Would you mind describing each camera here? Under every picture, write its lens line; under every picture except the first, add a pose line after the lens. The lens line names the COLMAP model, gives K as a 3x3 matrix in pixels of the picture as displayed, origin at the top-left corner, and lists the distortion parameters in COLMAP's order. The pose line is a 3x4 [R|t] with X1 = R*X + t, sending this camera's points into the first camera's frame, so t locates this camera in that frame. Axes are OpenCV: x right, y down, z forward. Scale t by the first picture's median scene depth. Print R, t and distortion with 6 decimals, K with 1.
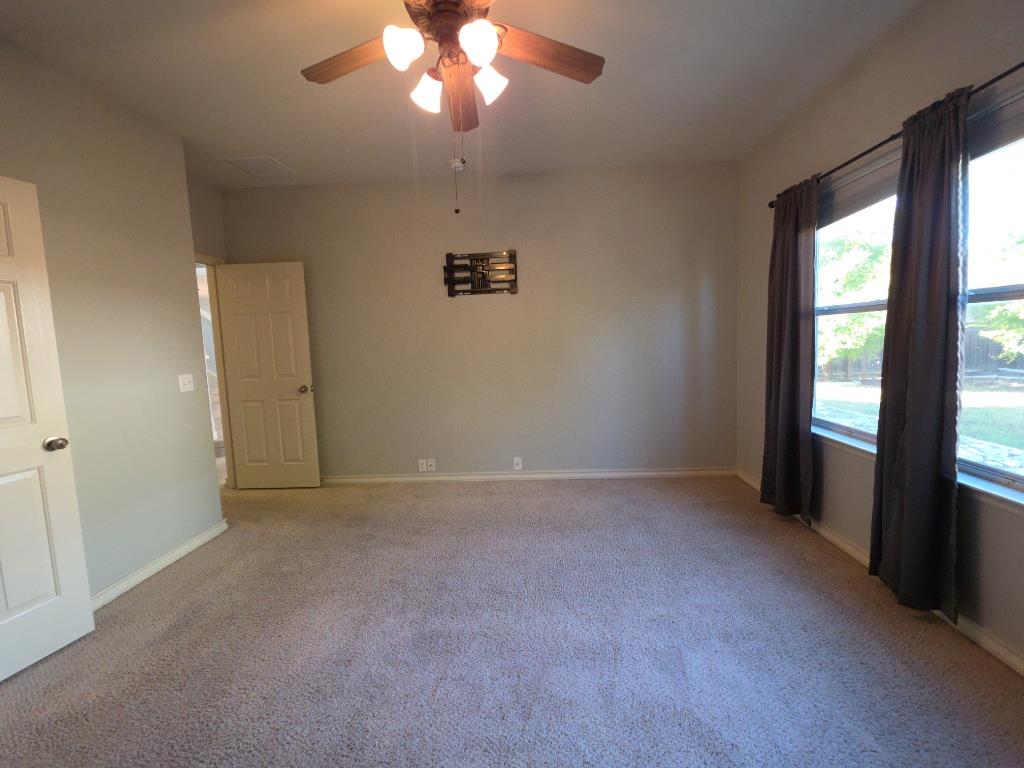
lens RADIAL K [[425.2, 0, 516.5], [0, 425.2, 379.2], [0, 0, 1]] dist [0.018521, -0.012198]
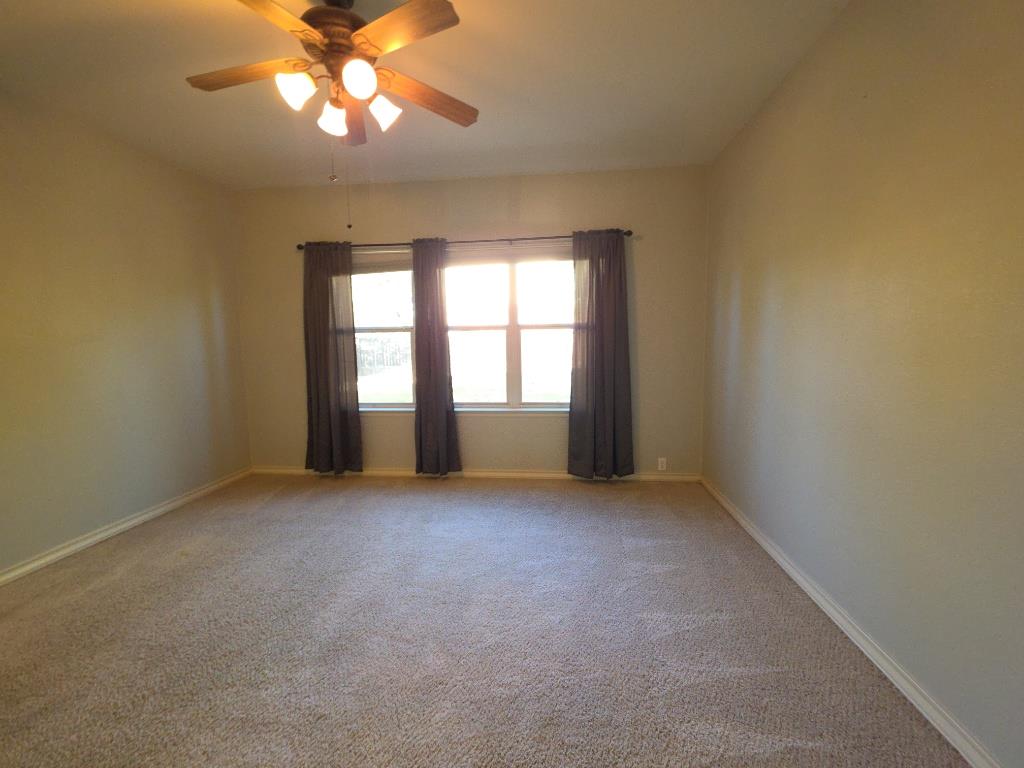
lens RADIAL K [[425.2, 0, 516.5], [0, 425.2, 379.2], [0, 0, 1]] dist [0.018521, -0.012198]
pose [[0.058638, -0.061356, 0.996392, -0.714671], [0.113537, 0.992043, 0.054406, -0.000613], [-0.991802, 0.109937, 0.065138, 0.302900]]
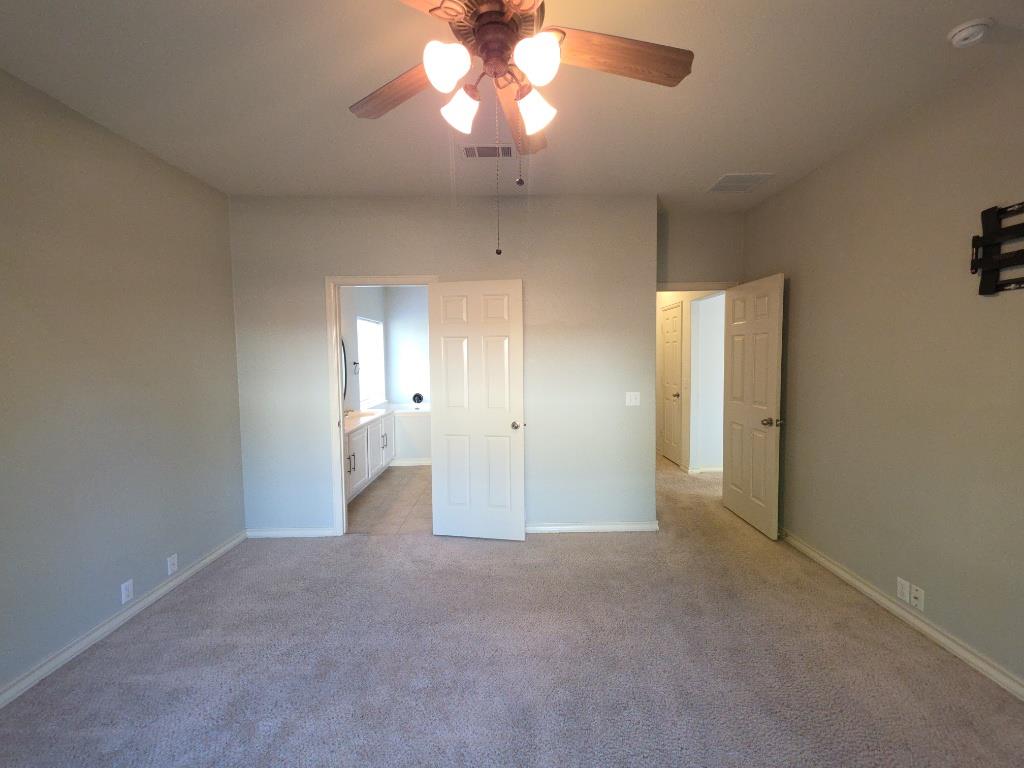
lens RADIAL K [[425.2, 0, 516.5], [0, 425.2, 379.2], [0, 0, 1]] dist [0.018521, -0.012198]
pose [[0.059012, 0.093722, -0.993848, 0.418711], [-0.083237, 0.992578, 0.088660, -0.126124], [0.994781, 0.077493, 0.066376, 0.570684]]
